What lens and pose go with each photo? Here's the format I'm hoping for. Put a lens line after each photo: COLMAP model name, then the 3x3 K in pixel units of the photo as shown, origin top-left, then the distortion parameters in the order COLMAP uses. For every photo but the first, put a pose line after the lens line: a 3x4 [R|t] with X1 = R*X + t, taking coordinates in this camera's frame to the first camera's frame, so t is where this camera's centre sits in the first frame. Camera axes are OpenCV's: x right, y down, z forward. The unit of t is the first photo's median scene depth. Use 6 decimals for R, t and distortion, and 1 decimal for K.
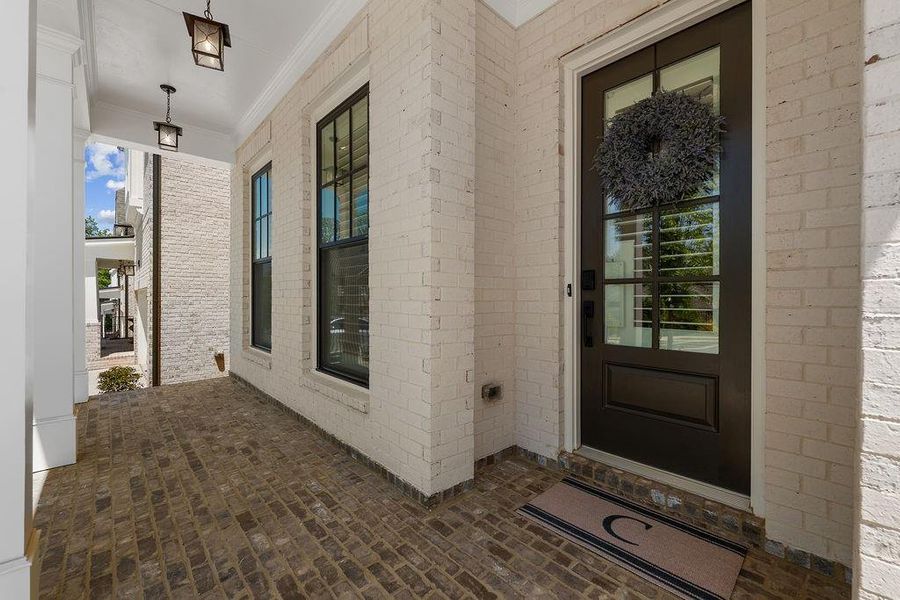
lens RADIAL K [[365.4, 0, 448.2], [0, 365.4, 301.8], [0, 0, 1]] dist [-0.000661, -0.000228]
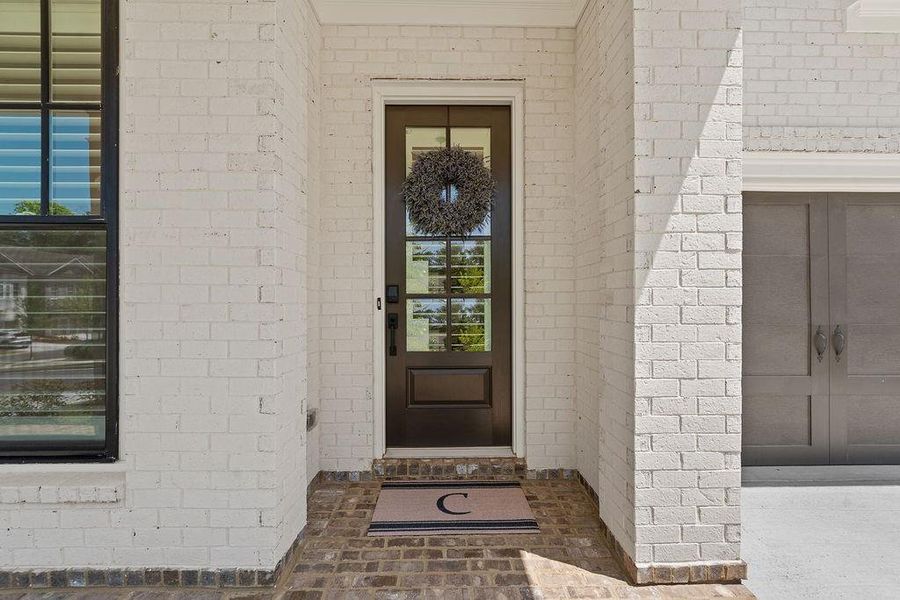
lens RADIAL K [[365.4, 0, 448.2], [0, 365.4, 301.8], [0, 0, 1]] dist [-0.000661, -0.000228]
pose [[0.671715, -0.007794, 0.740769, -0.376574], [0.014227, 0.999896, -0.002380, -0.038360], [-0.740673, 0.012137, 0.671756, 0.182188]]
